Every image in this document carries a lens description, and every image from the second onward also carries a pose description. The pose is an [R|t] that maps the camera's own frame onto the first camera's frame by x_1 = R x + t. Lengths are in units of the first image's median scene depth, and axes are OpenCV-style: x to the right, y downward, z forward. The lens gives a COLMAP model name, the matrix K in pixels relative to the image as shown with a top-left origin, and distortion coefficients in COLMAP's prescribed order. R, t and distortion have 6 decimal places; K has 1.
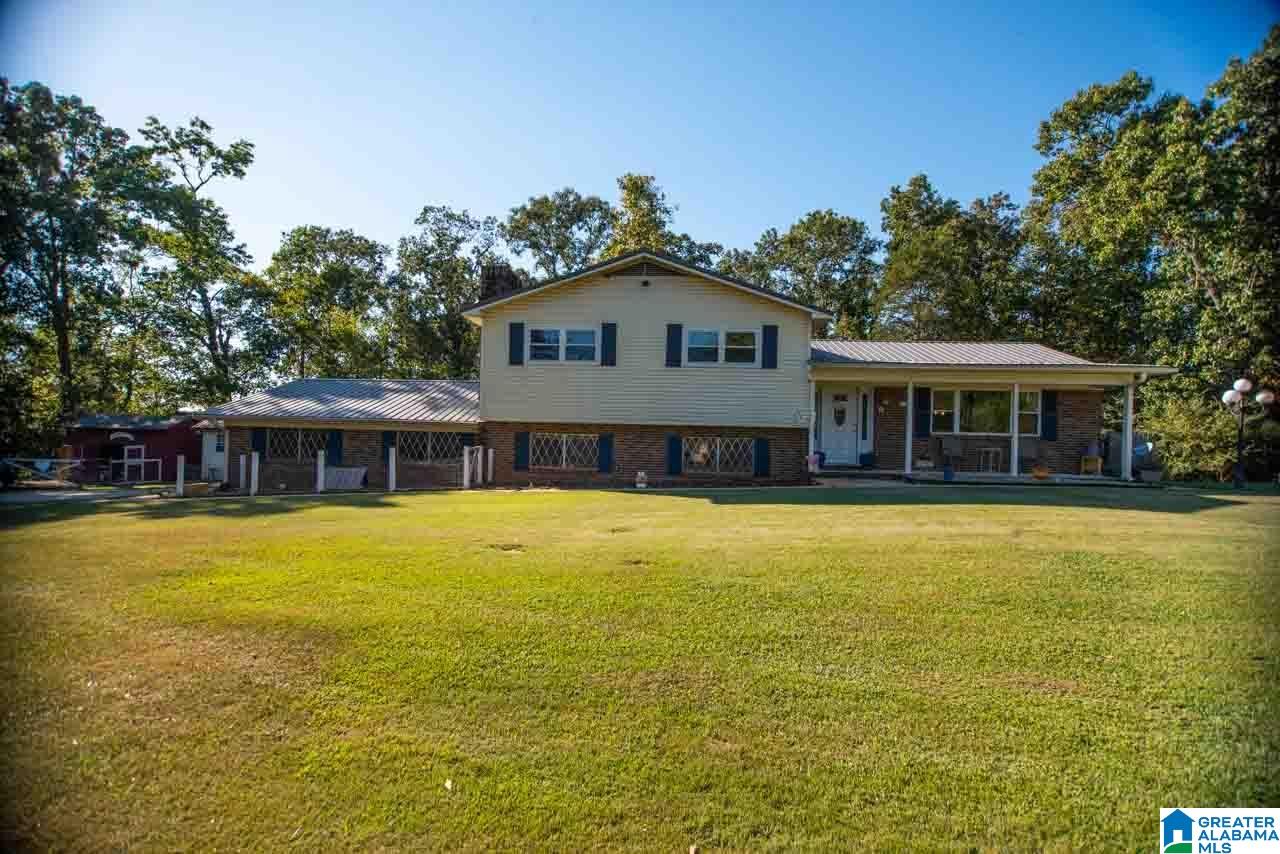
lens RADIAL K [[520.2, 0, 640.0], [0, 520.2, 427.0], [0, 0, 1]] dist [-0.001819, -0.000331]
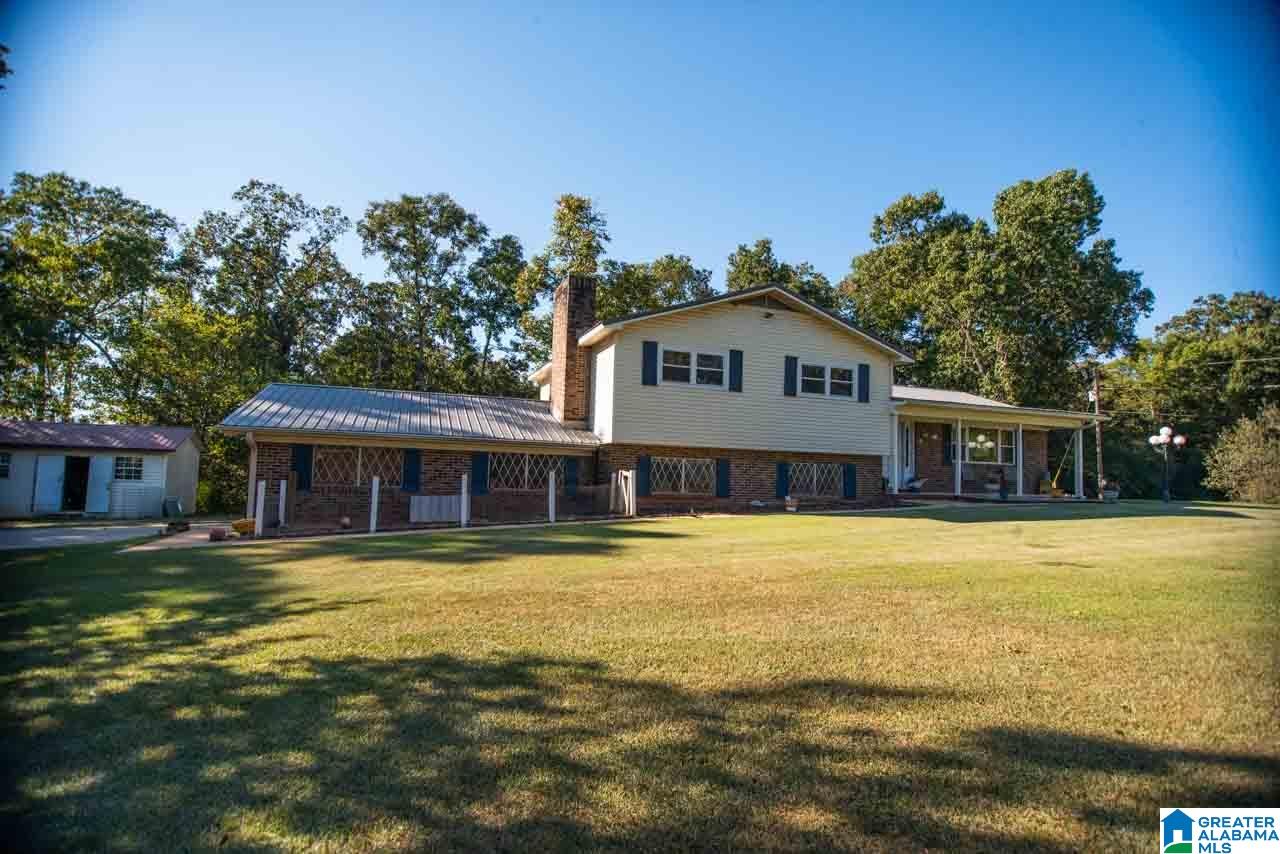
lens RADIAL K [[520.2, 0, 640.0], [0, 520.2, 427.0], [0, 0, 1]] dist [-0.001819, -0.000331]
pose [[0.936746, 0.034957, 0.348261, -0.562664], [-0.018000, 0.998495, -0.051806, 0.006863], [-0.349548, 0.042260, 0.935965, 0.114782]]
